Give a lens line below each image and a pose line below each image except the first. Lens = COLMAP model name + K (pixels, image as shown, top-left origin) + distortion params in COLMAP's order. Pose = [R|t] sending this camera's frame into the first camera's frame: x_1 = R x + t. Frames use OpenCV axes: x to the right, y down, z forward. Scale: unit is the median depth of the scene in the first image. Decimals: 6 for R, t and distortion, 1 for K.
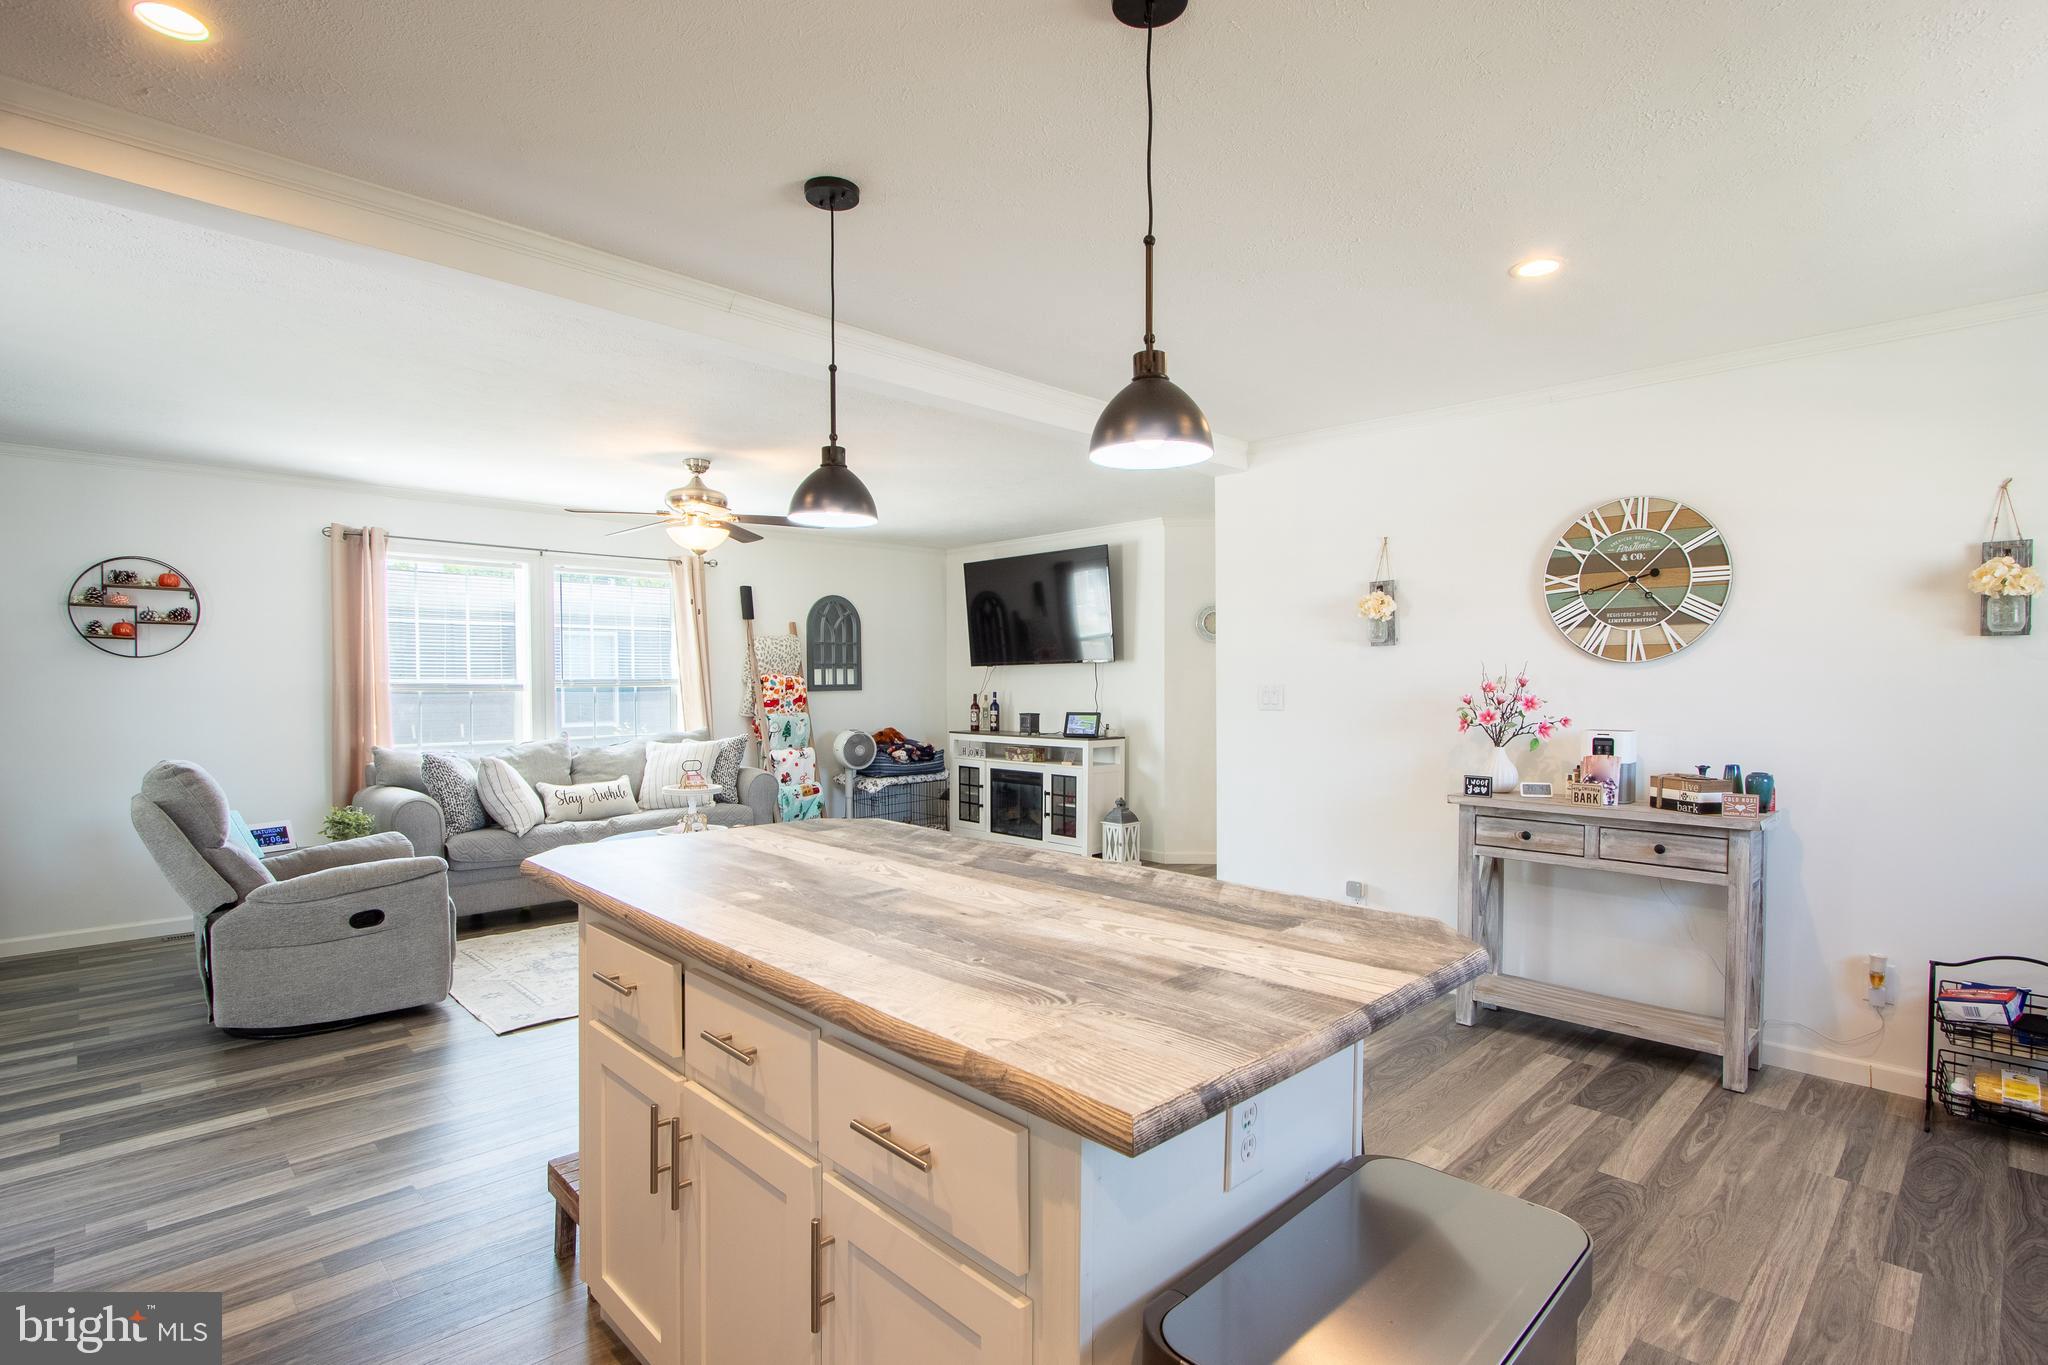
lens RADIAL K [[998.3, 0, 1023.2], [0, 998.3, 704.0], [0, 0, 1]] dist [-0.001178, 0.000436]
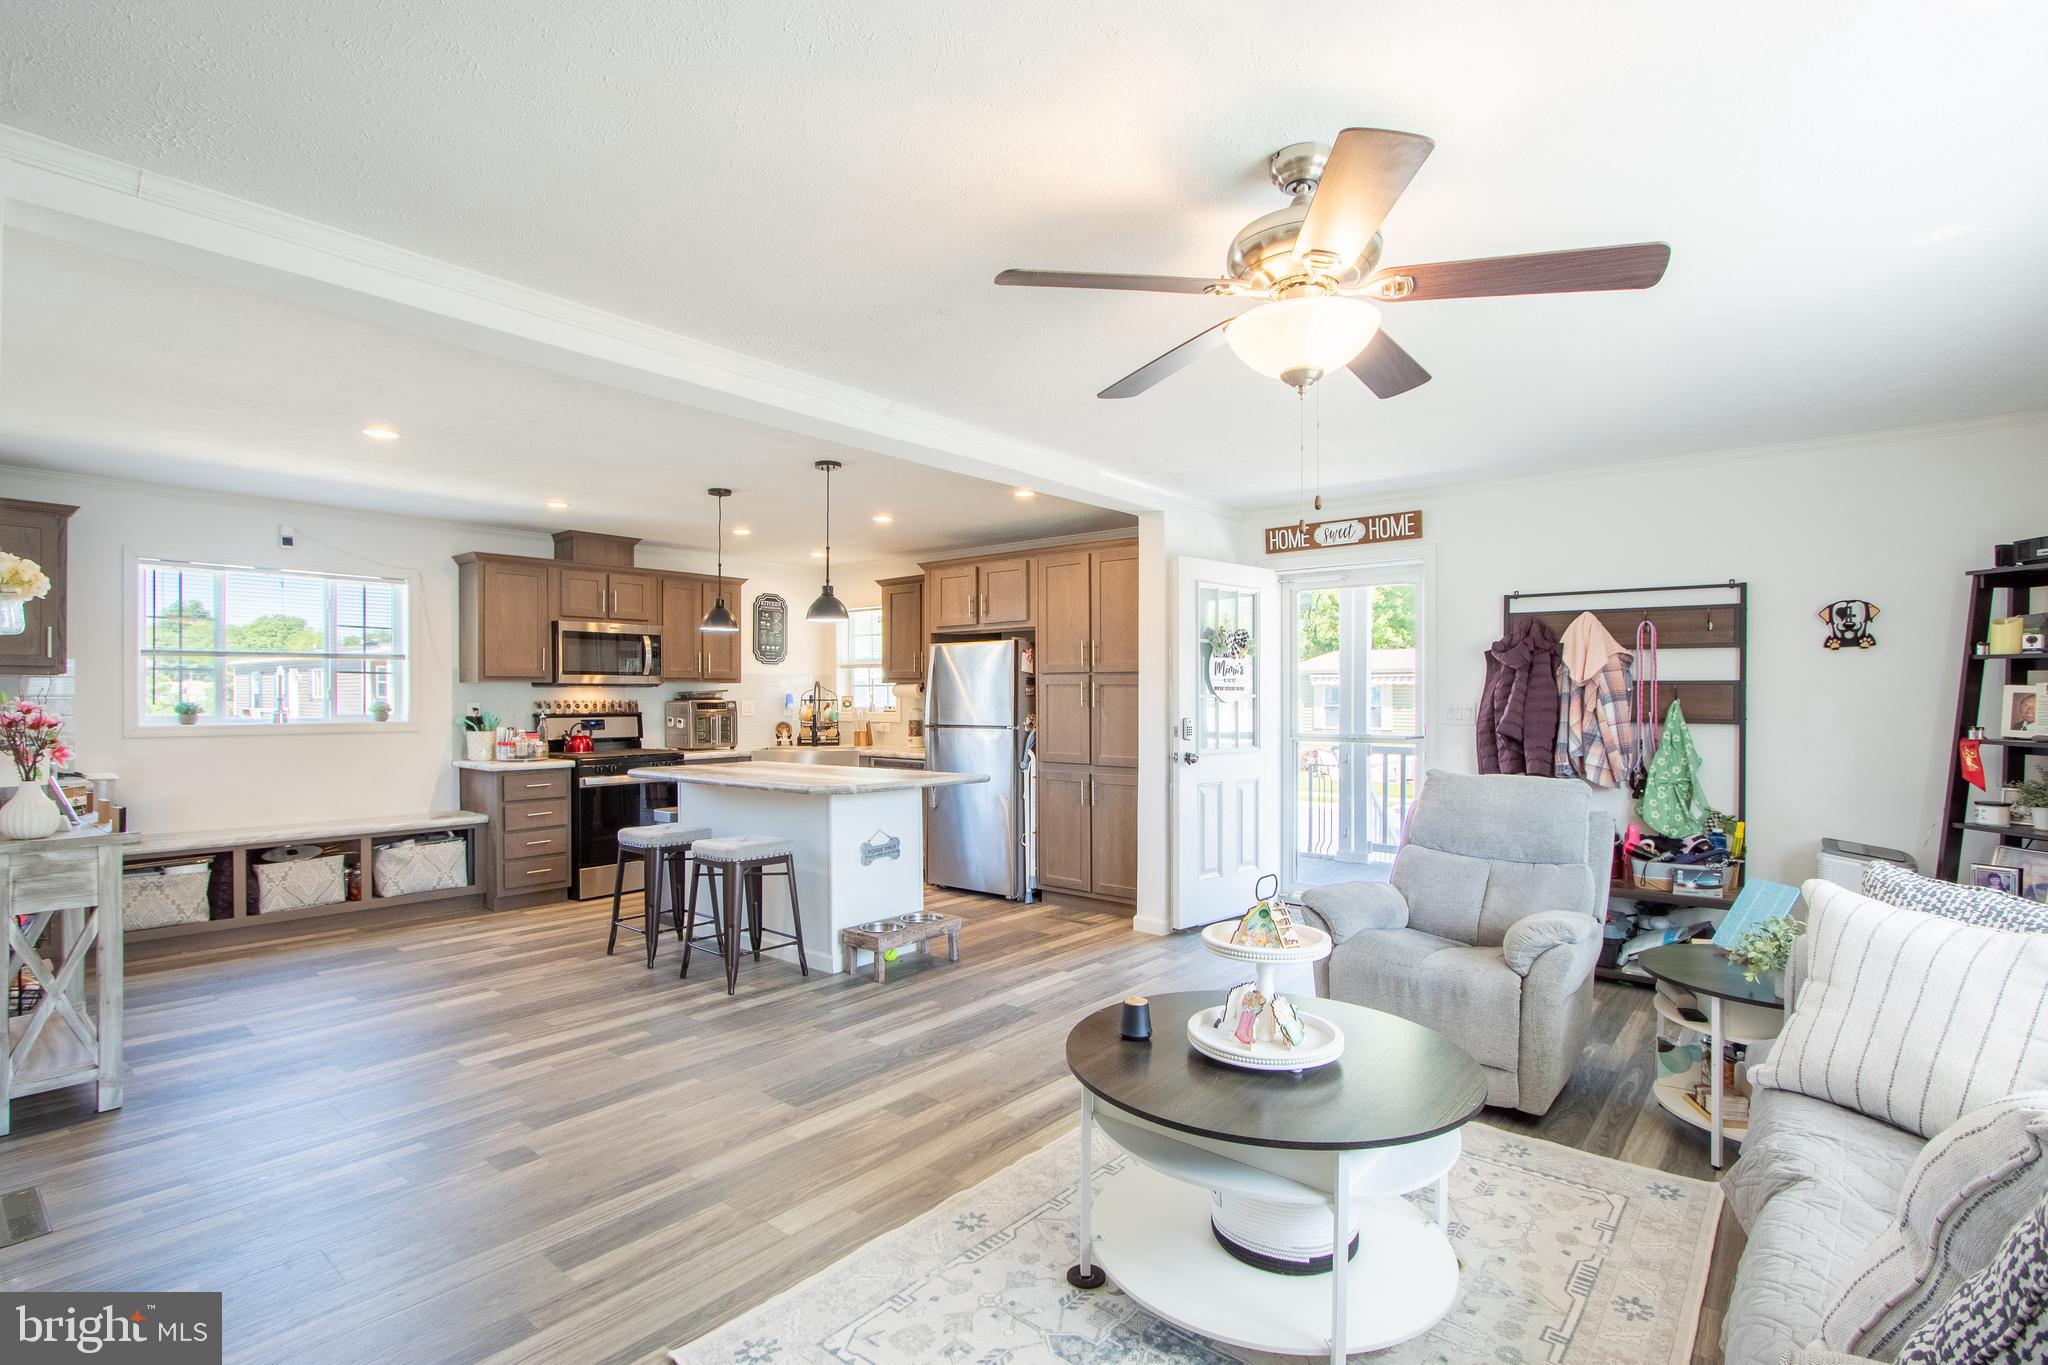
lens RADIAL K [[971.1, 0, 1013.4], [0, 971.1, 694.1], [0, 0, 1]] dist [-0.010763, -0.000586]
pose [[-0.995583, -0.001256, -0.093882, -0.228521], [-0.003098, 0.999806, 0.019472, -0.041700], [0.093839, 0.019677, -0.995393, 1.831079]]
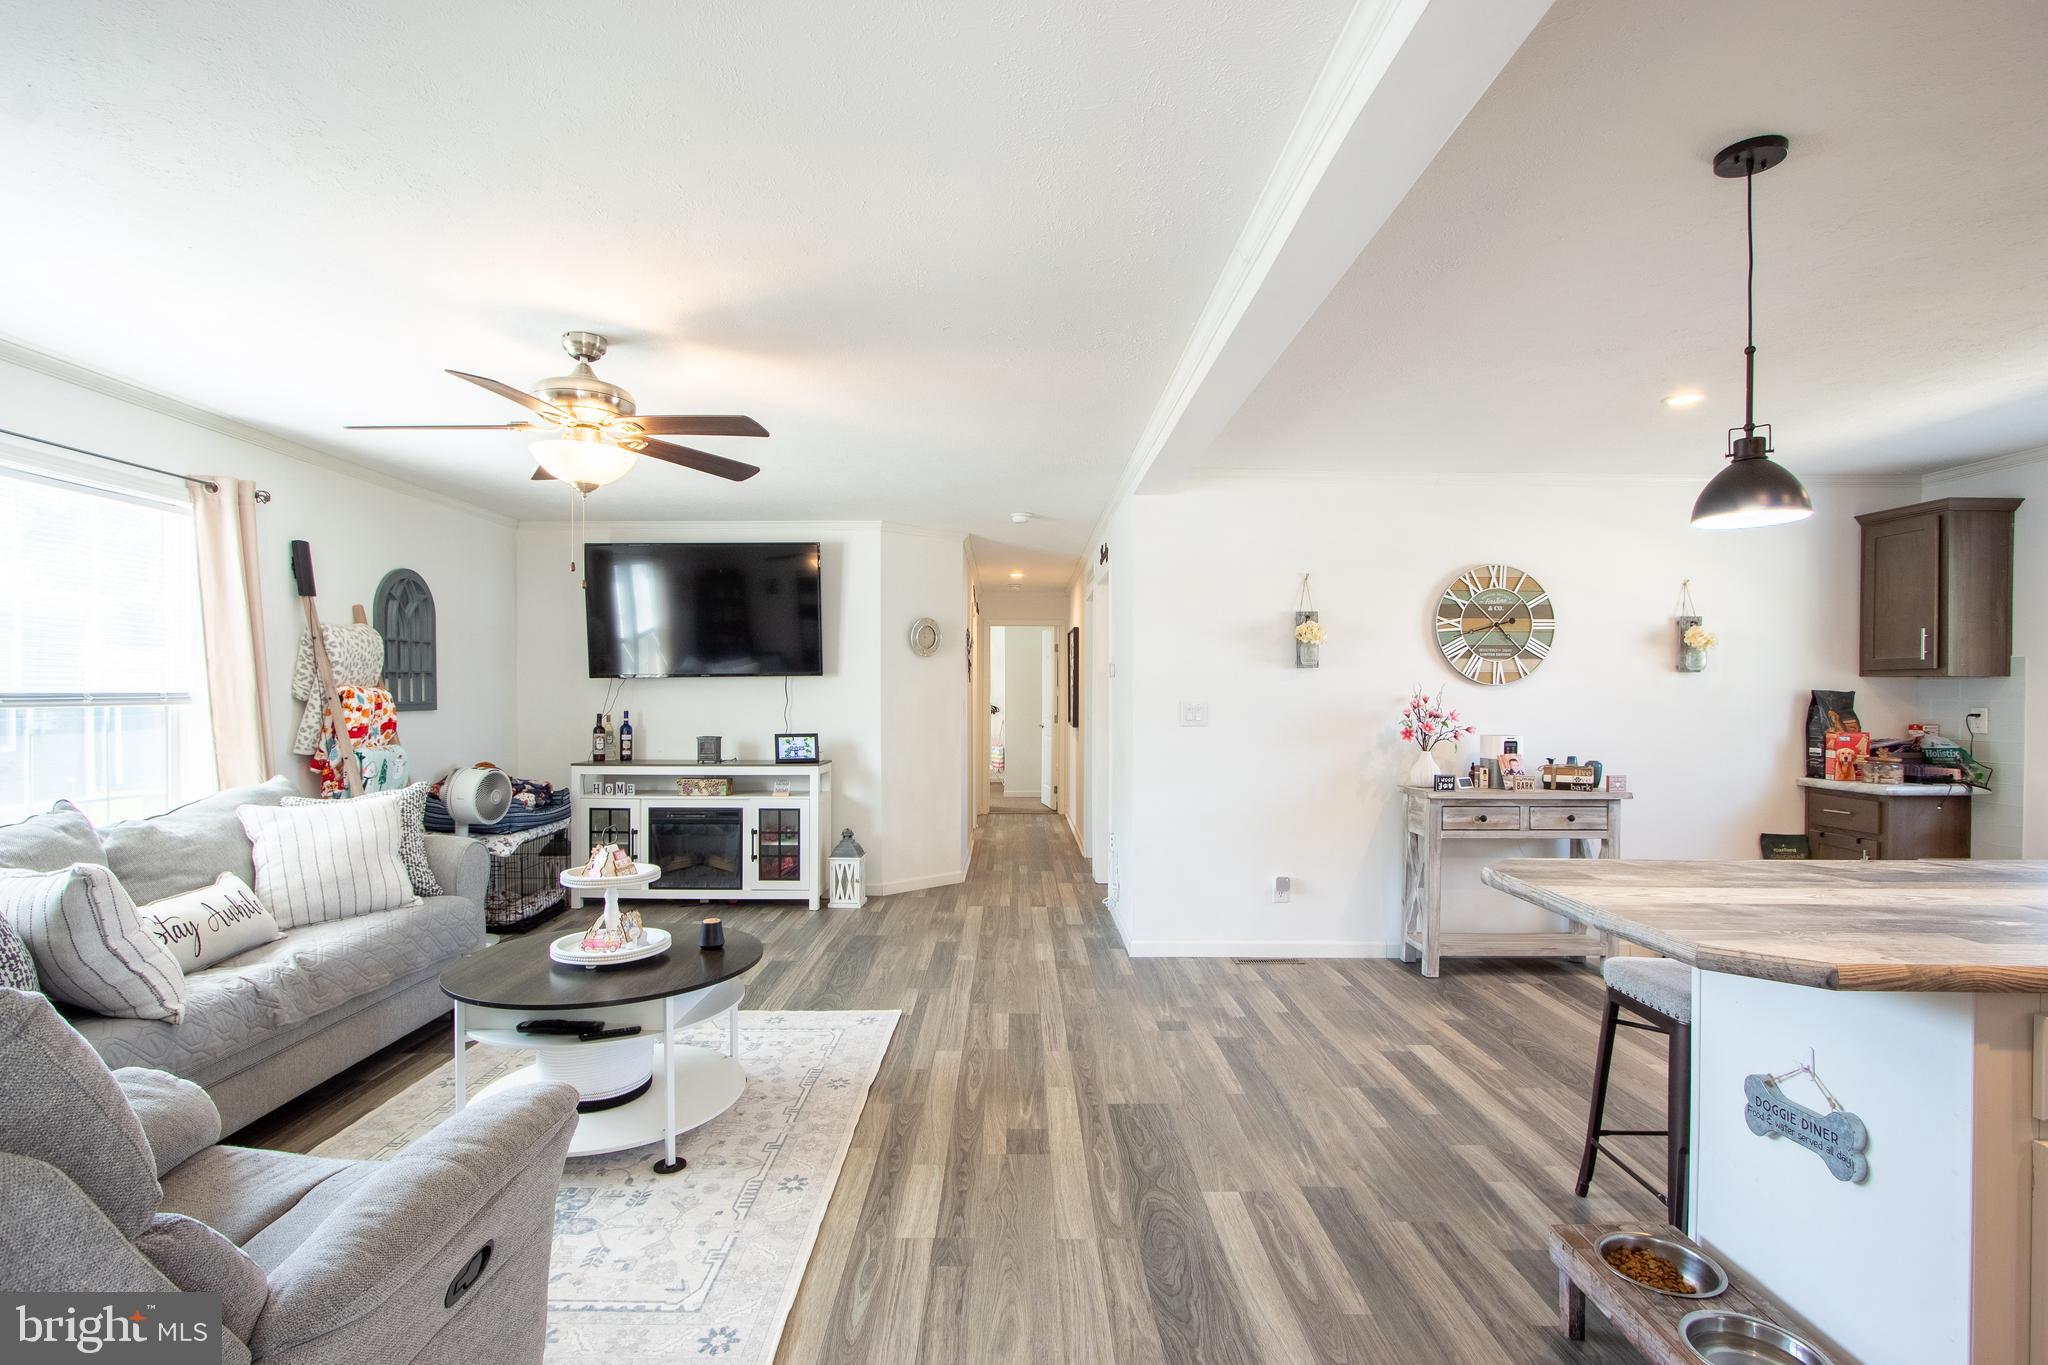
lens RADIAL K [[960.0, 0, 1024.9], [0, 960.0, 703.8], [0, 0, 1]] dist [-0.014970, 0.001017]
pose [[0.692651, -0.003353, 0.721265, -0.743373], [0.014534, 0.999851, -0.009309, -0.012646], [-0.721127, 0.016931, 0.692596, 0.529047]]
